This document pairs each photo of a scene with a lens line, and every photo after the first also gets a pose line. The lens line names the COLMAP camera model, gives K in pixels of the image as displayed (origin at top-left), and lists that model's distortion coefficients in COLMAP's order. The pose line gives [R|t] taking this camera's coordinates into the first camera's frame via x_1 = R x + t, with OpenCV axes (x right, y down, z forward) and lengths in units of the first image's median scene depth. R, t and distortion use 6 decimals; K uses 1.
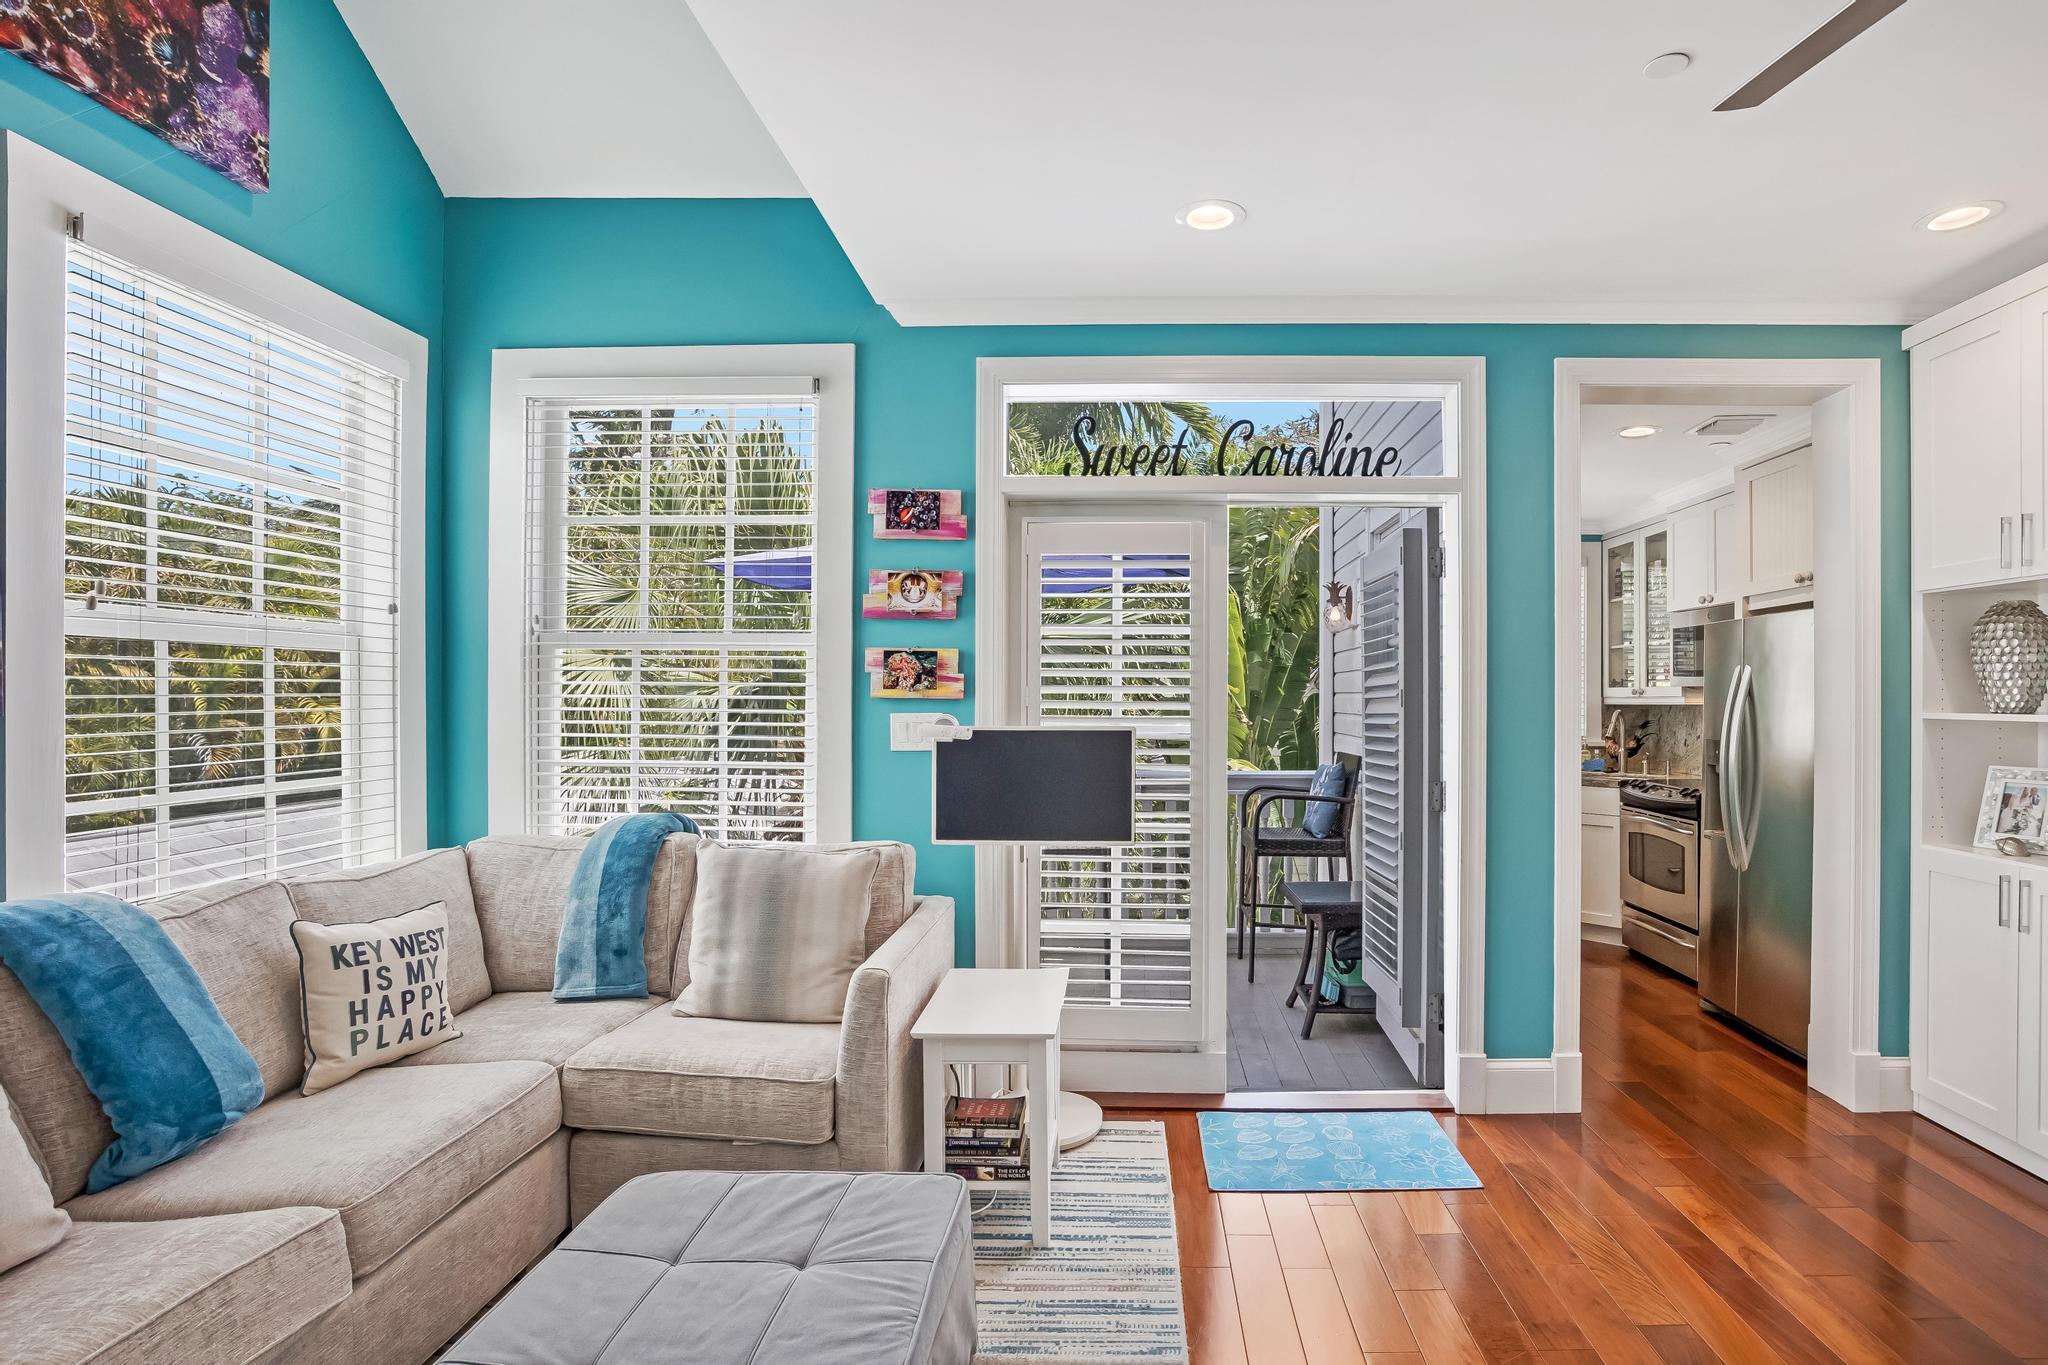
lens RADIAL K [[1002.5, 0, 1110.2], [0, 1002.5, 704.2], [0, 0, 1]] dist [-0.040246, 0.011236]
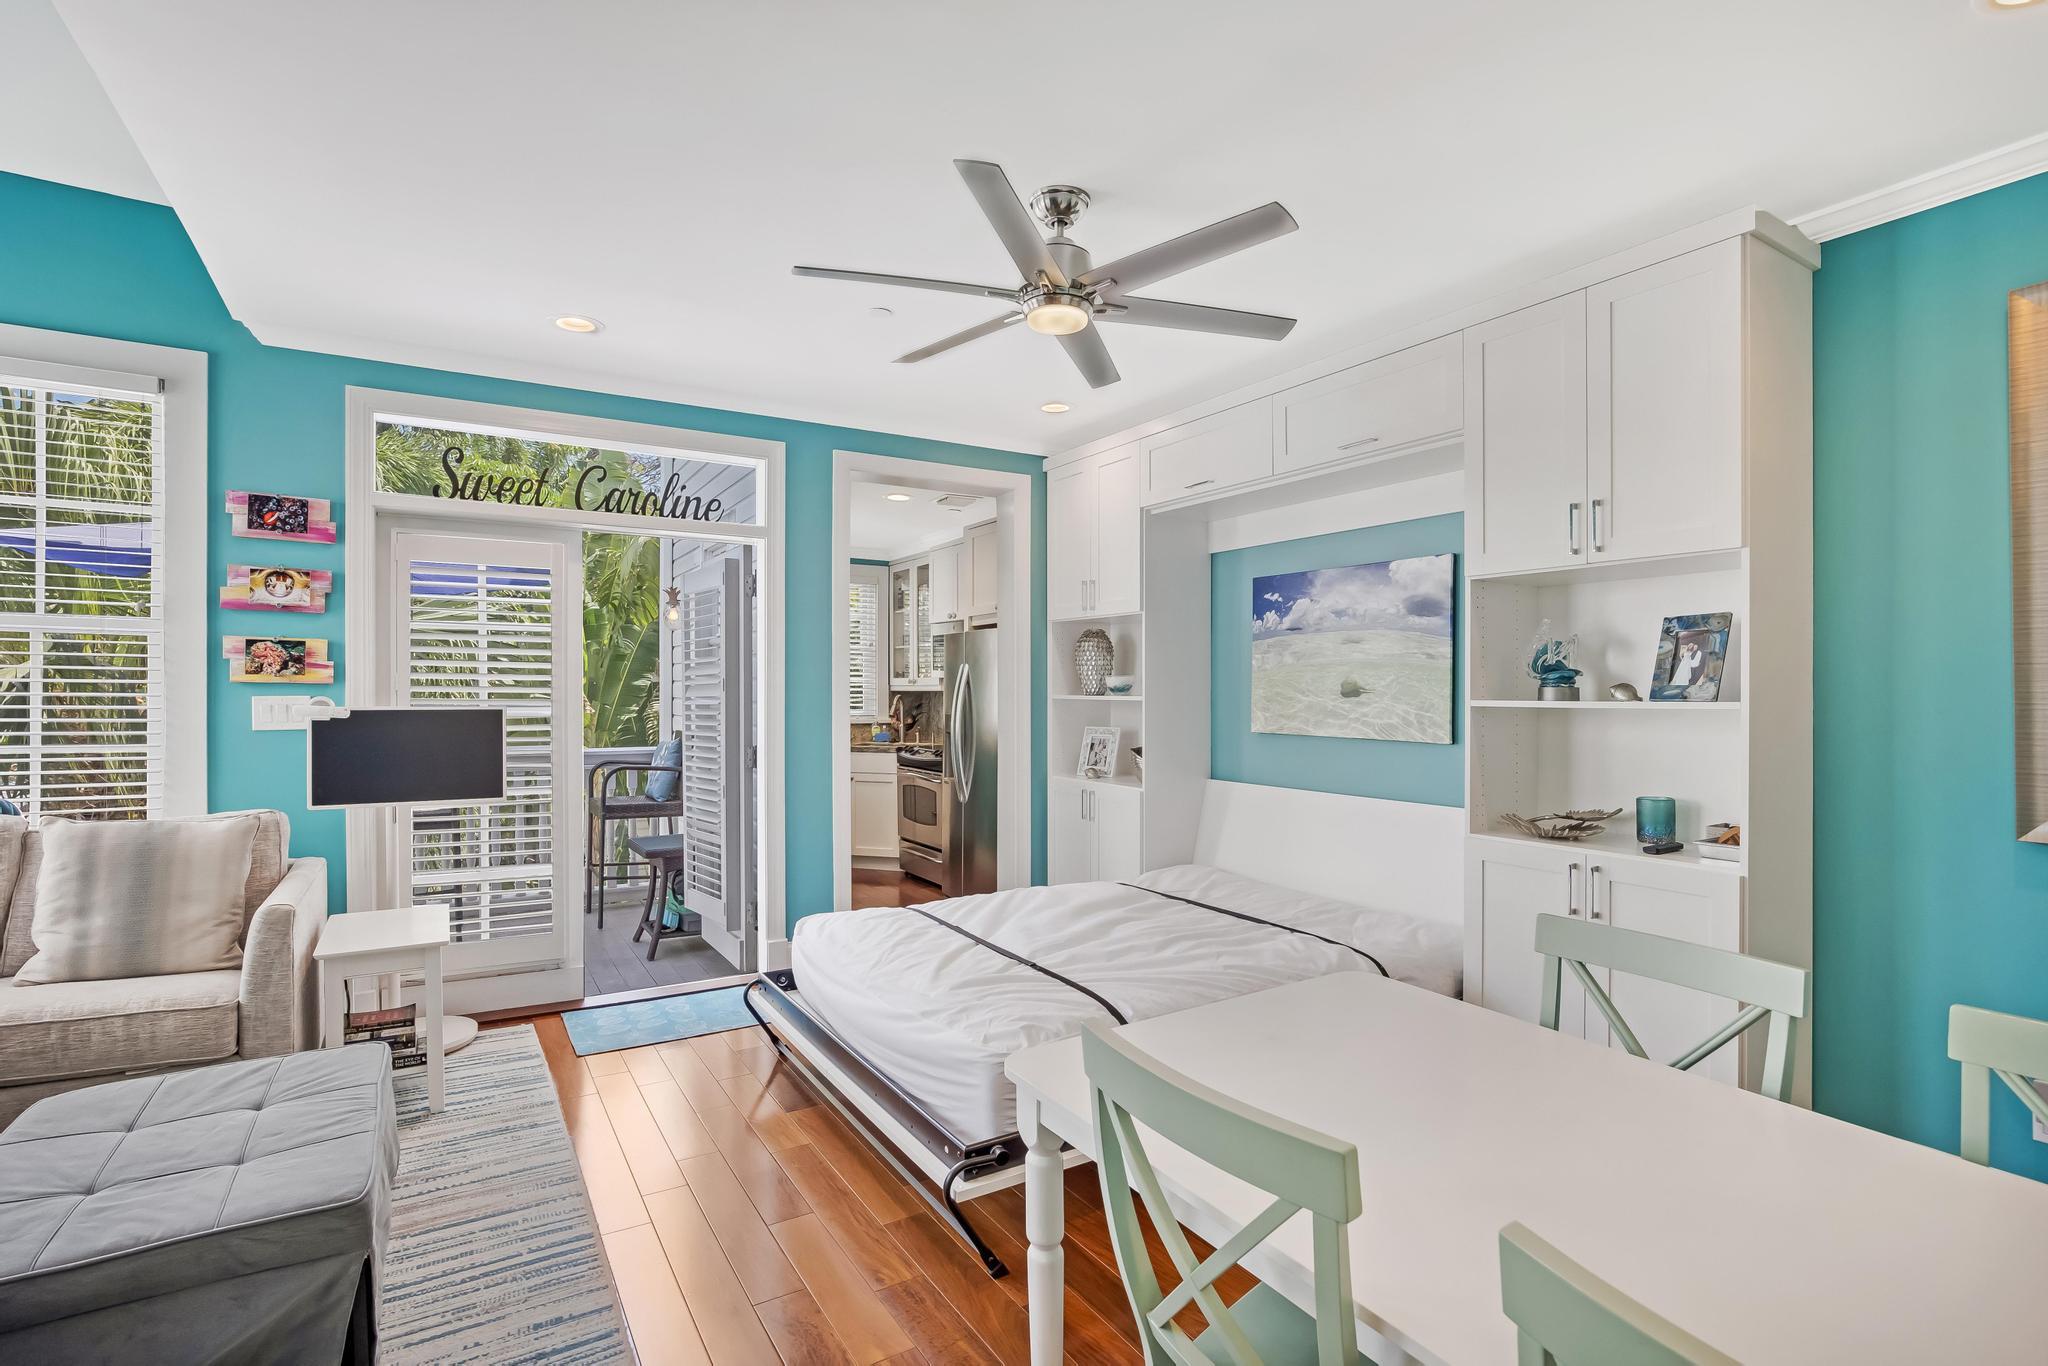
lens RADIAL K [[1002.5, 0, 1075.8], [0, 1002.5, 696.8], [0, 0, 1]] dist [-0.040246, 0.011236]
pose [[0.823749, -0.002385, 0.566950, -0.085132], [0.000279, 0.999993, 0.003801, 0.005217], [-0.566955, -0.002973, 0.823743, -0.400562]]
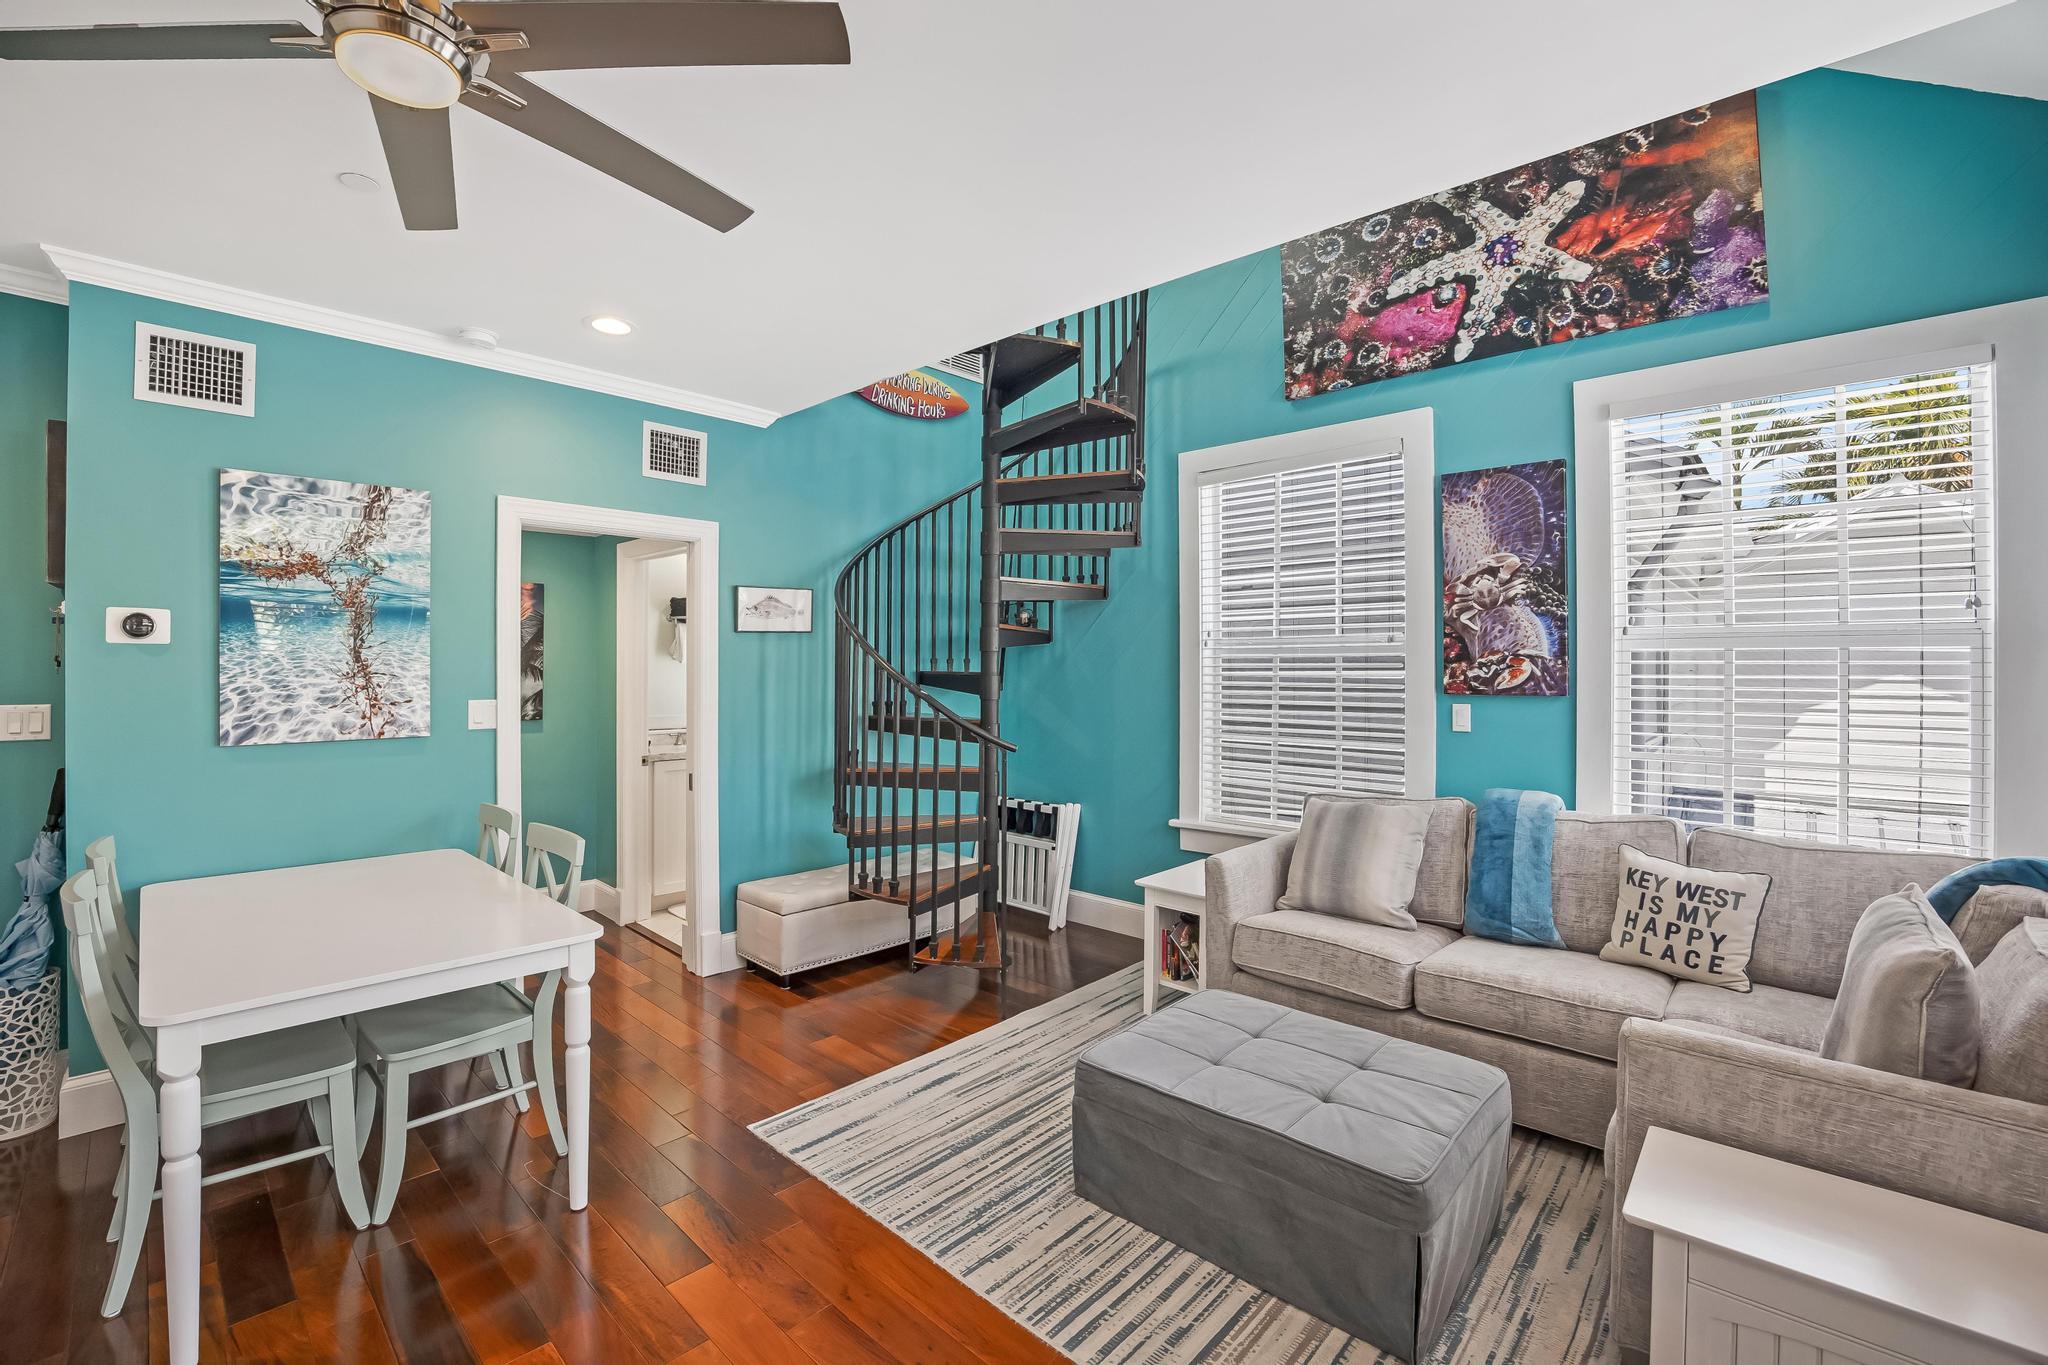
lens RADIAL K [[845.2, 0, 1005.8], [0, 845.2, 658.3], [0, 0, 1]] dist [-0.056397, 0.008999]
pose [[-0.681223, -0.006209, -0.732049, 0.467432], [-0.010181, 0.999948, 0.000992, -0.031604], [0.732005, 0.008129, -0.681251, 0.784725]]
